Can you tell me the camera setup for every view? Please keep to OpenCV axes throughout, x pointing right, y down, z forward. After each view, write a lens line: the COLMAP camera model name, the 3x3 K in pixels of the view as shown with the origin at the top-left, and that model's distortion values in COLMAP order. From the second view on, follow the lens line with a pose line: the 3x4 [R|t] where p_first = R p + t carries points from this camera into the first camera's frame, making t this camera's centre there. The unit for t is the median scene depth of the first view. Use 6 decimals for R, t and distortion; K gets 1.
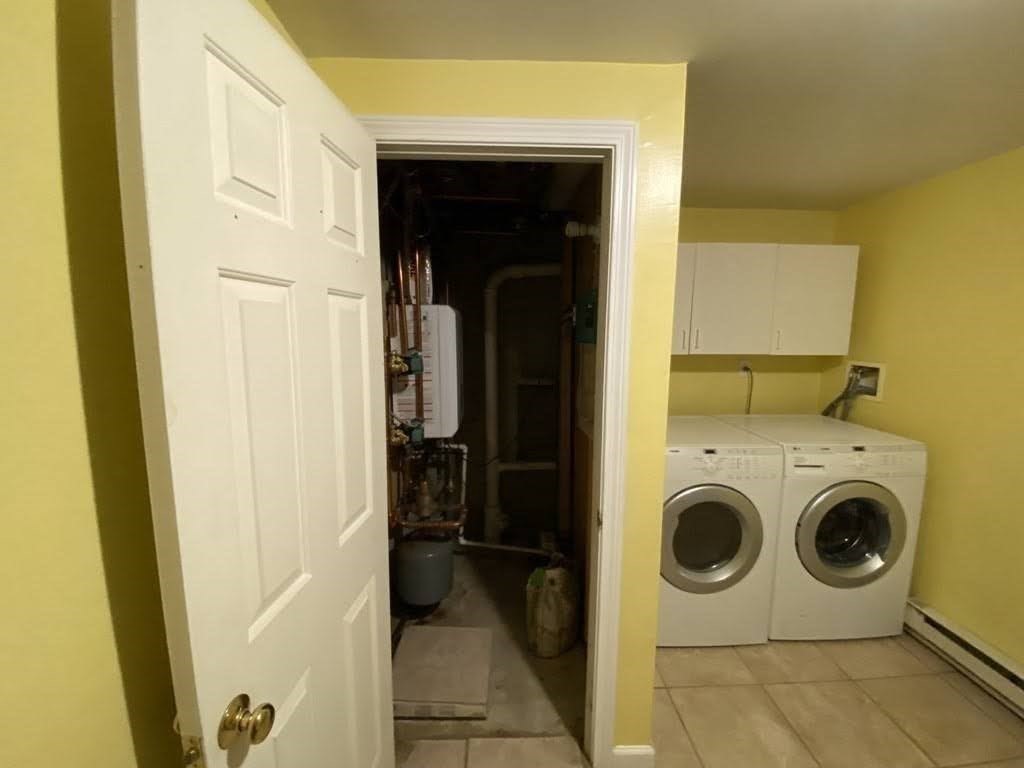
lens RADIAL K [[413.4, 0, 505.0], [0, 413.4, 384.5], [0, 0, 1]] dist [0.002849, -0.006499]
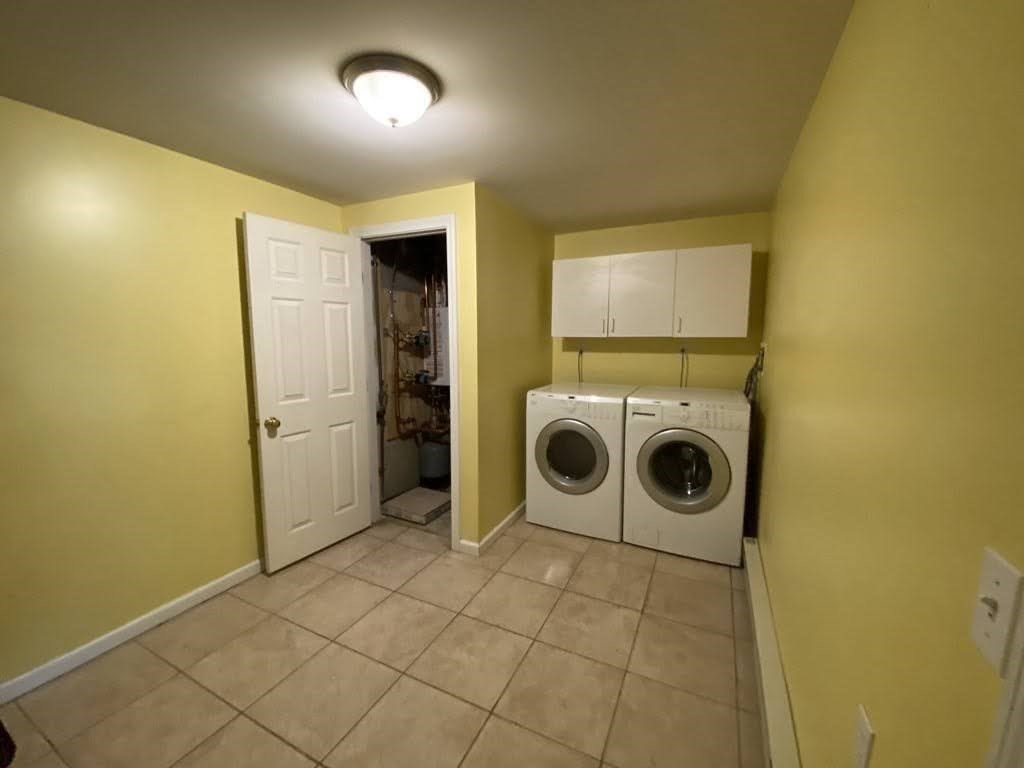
lens RADIAL K [[413.4, 0, 514.6], [0, 413.4, 387.1], [0, 0, 1]] dist [0.002849, -0.006499]
pose [[0.885413, 0.052026, -0.461884, 0.922767], [-0.056977, 0.998370, 0.003231, 0.121069], [0.461299, 0.023456, 0.886935, -0.394715]]
